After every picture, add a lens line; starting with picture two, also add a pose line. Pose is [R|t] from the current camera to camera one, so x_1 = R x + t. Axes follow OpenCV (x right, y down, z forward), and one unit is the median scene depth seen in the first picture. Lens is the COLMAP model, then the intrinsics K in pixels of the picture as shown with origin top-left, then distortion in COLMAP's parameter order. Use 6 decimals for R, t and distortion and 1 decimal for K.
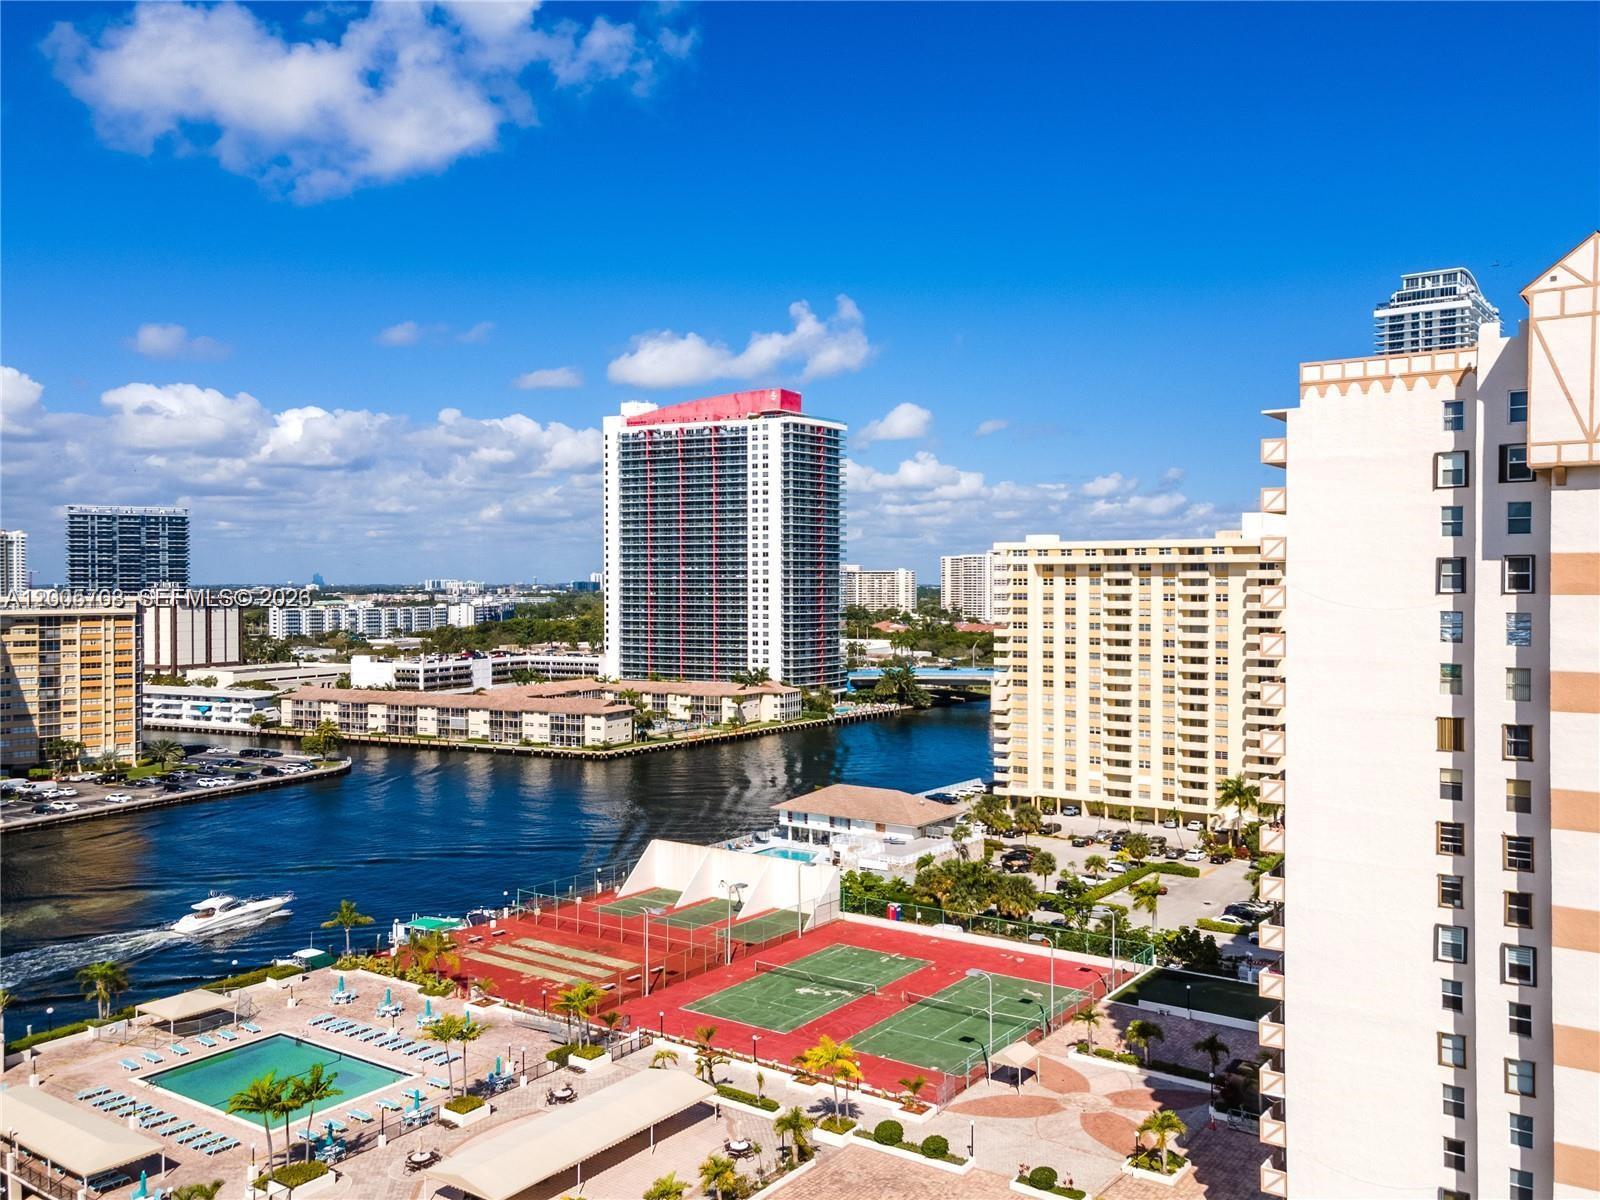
lens RADIAL K [[1285.3, 0, 801.0], [0, 1285.3, 598.4], [0, 0, 1]] dist [0.032465, 0.018298]
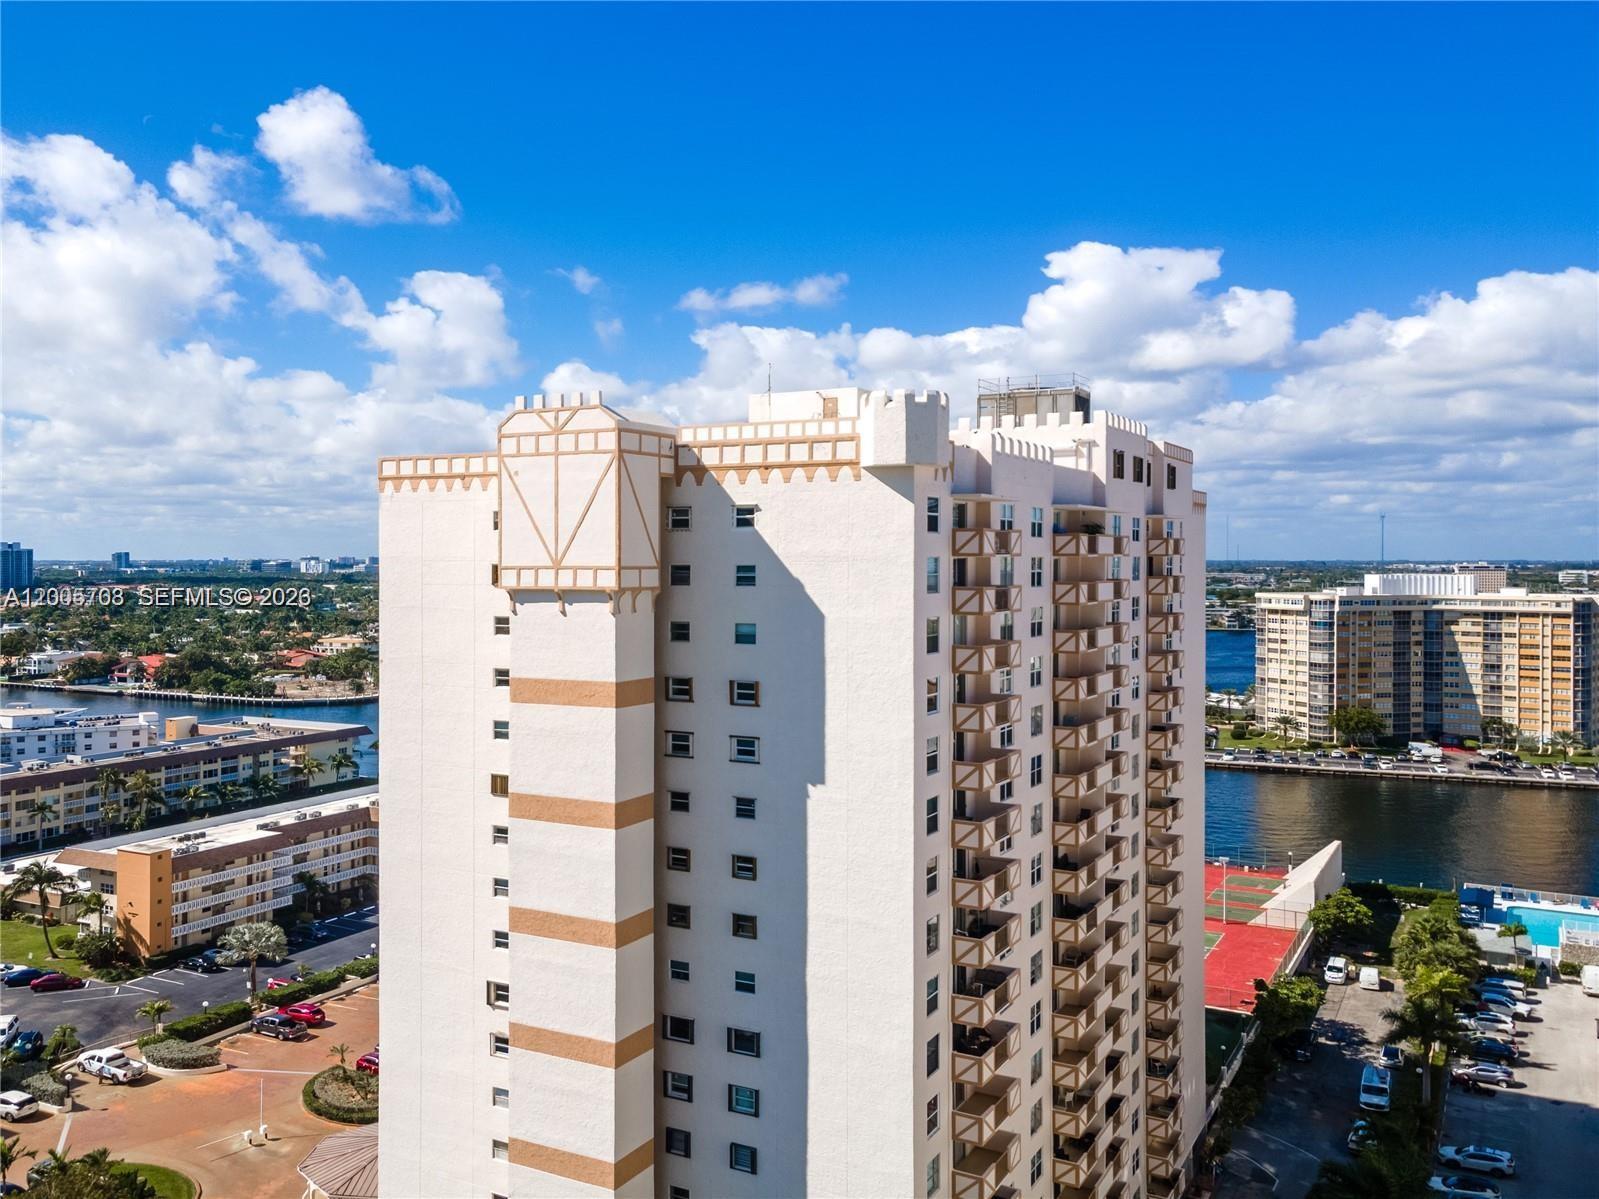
lens RADIAL K [[1284.5, 0, 800.9], [0, 1284.5, 595.9], [0, 0, 1]] dist [0.032465, 0.018298]
pose [[0.117284, 0.030009, -0.992645, 0.490929], [-0.015982, 0.999471, 0.028327, -0.022939], [0.992970, 0.012542, 0.117702, 0.254494]]
